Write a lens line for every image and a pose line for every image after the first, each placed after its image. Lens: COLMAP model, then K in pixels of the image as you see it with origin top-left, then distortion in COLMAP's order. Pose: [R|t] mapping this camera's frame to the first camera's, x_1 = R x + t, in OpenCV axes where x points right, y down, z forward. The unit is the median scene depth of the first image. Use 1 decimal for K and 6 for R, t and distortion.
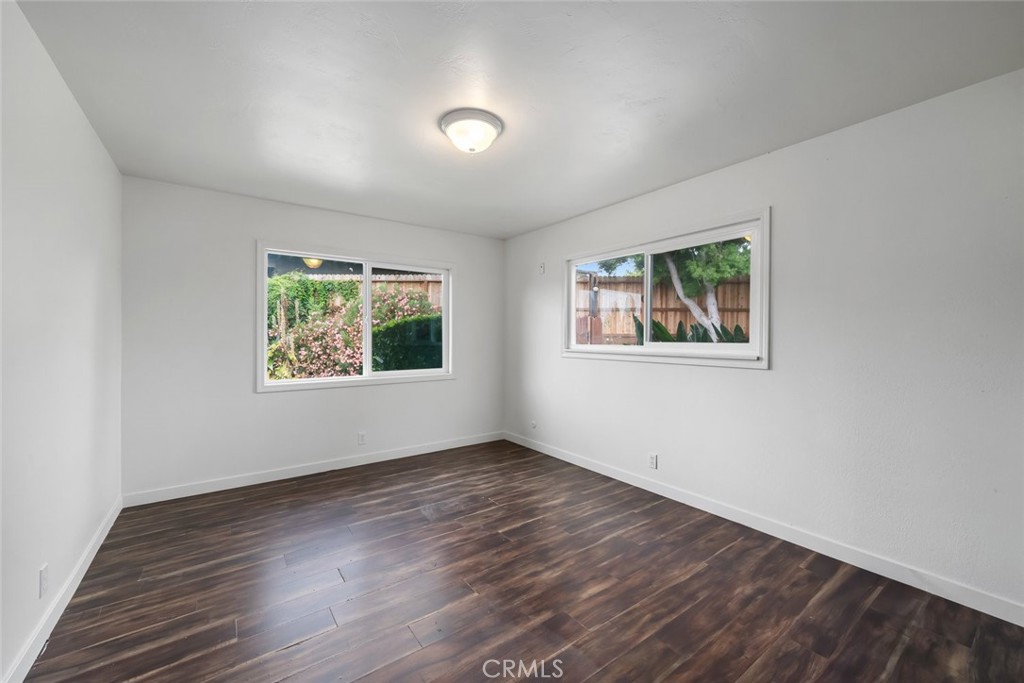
lens RADIAL K [[408.2, 0, 511.2], [0, 408.2, 338.7], [0, 0, 1]] dist [-0.001405, 0.000050]
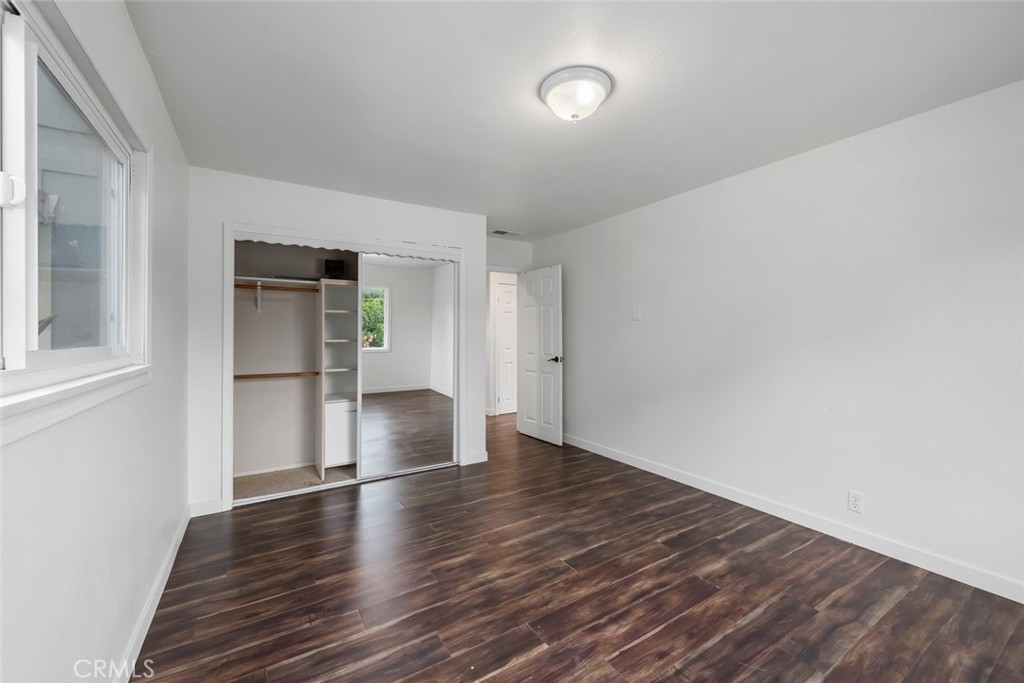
lens RADIAL K [[408.2, 0, 512.2], [0, 408.2, 336.9], [0, 0, 1]] dist [-0.001405, 0.000050]
pose [[-0.997554, 0.000190, 0.069907, -0.024654], [0.000911, 0.999947, 0.010287, -0.007422], [-0.069901, 0.010325, -0.997501, 1.927384]]
